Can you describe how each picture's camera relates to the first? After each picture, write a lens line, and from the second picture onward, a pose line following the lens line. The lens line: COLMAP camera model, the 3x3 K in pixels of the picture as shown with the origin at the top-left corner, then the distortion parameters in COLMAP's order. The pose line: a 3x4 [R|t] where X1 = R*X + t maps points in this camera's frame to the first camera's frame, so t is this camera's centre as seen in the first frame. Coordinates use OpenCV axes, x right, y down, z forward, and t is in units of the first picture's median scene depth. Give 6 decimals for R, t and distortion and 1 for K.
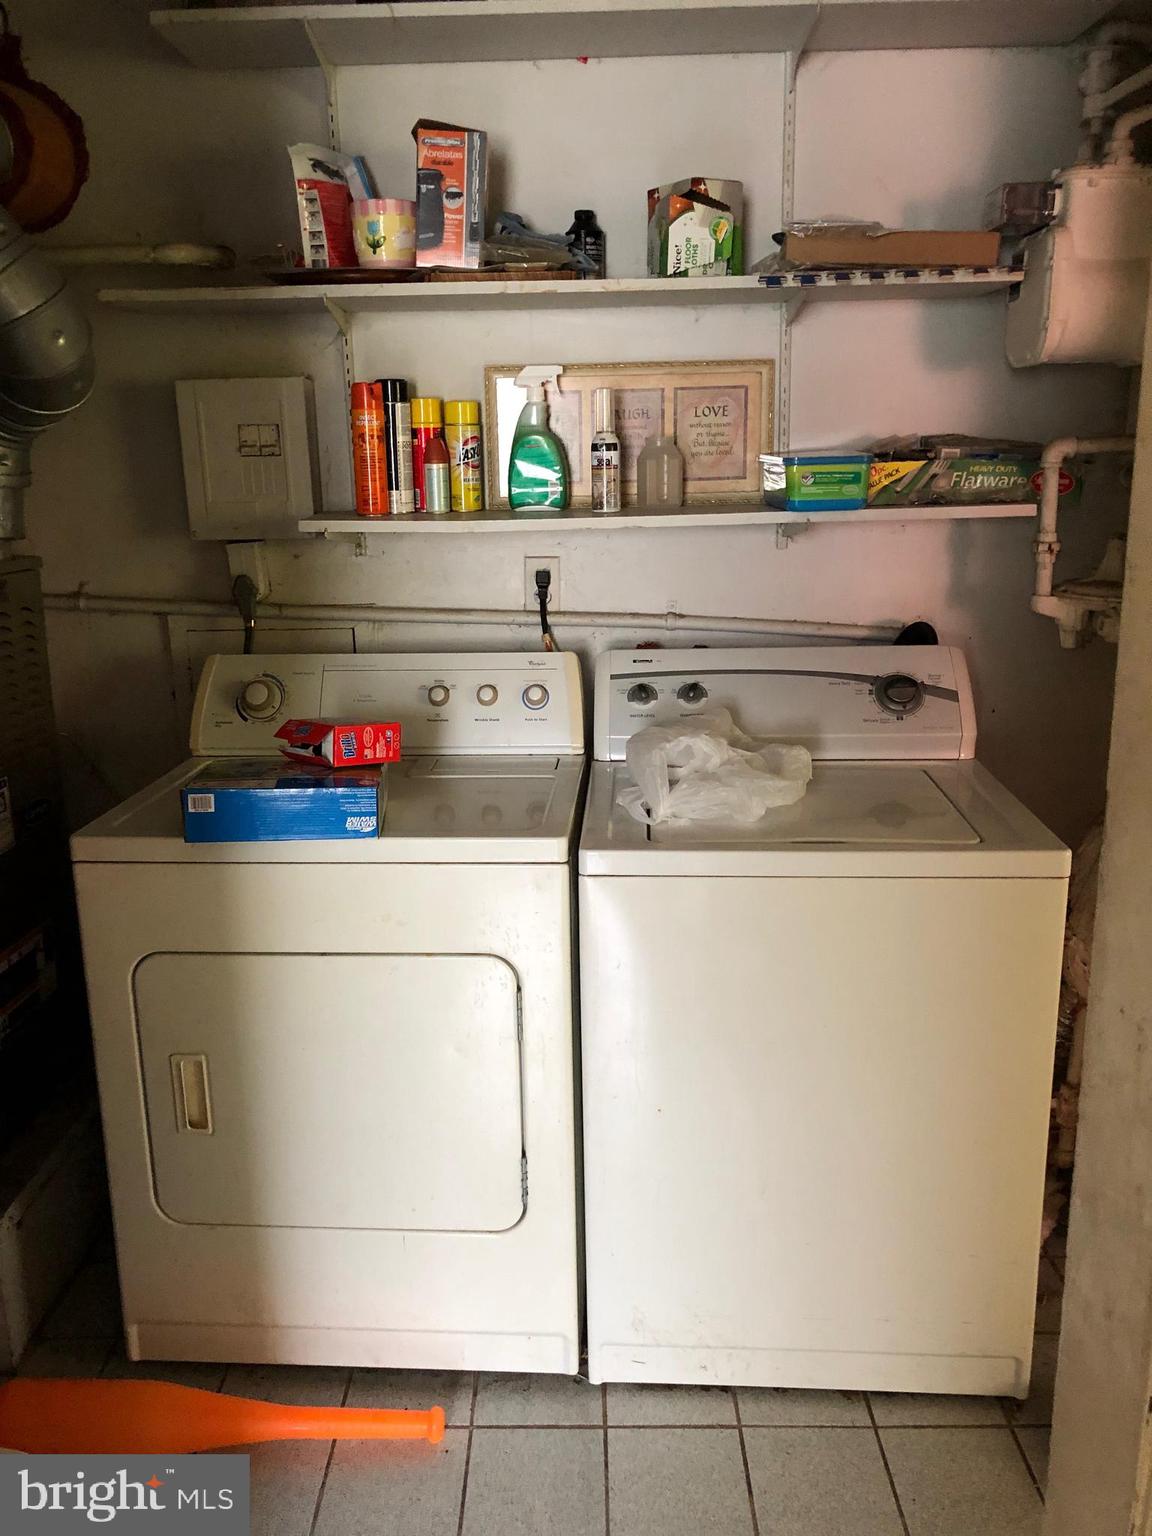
lens RADIAL K [[1285.8, 0, 572.6], [0, 1285.8, 768.7], [0, 0, 1]] dist [0.034233, -0.004114]
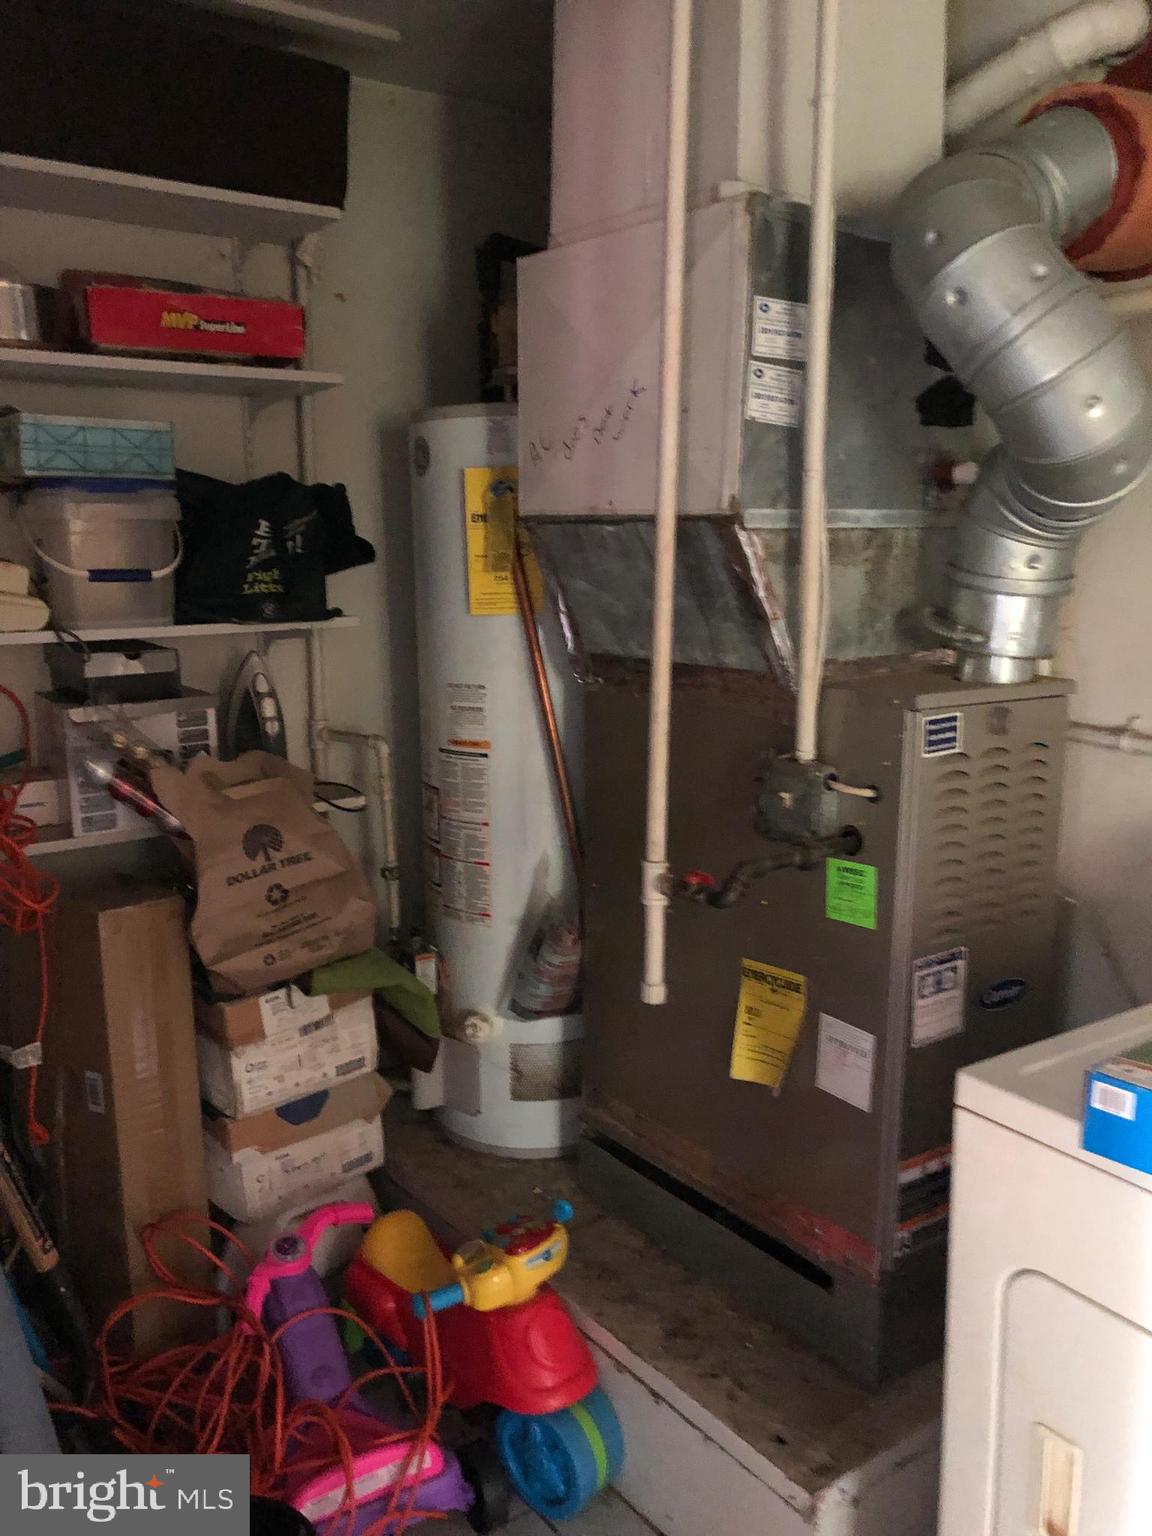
lens RADIAL K [[1285.8, 0, 577.6], [0, 1285.8, 763.0], [0, 0, 1]] dist [0.034233, -0.004114]
pose [[0.608525, 0.153015, -0.778642, 0.027981], [-0.190224, 0.980751, 0.044069, -0.106214], [0.770397, 0.121300, 0.625919, 0.325641]]
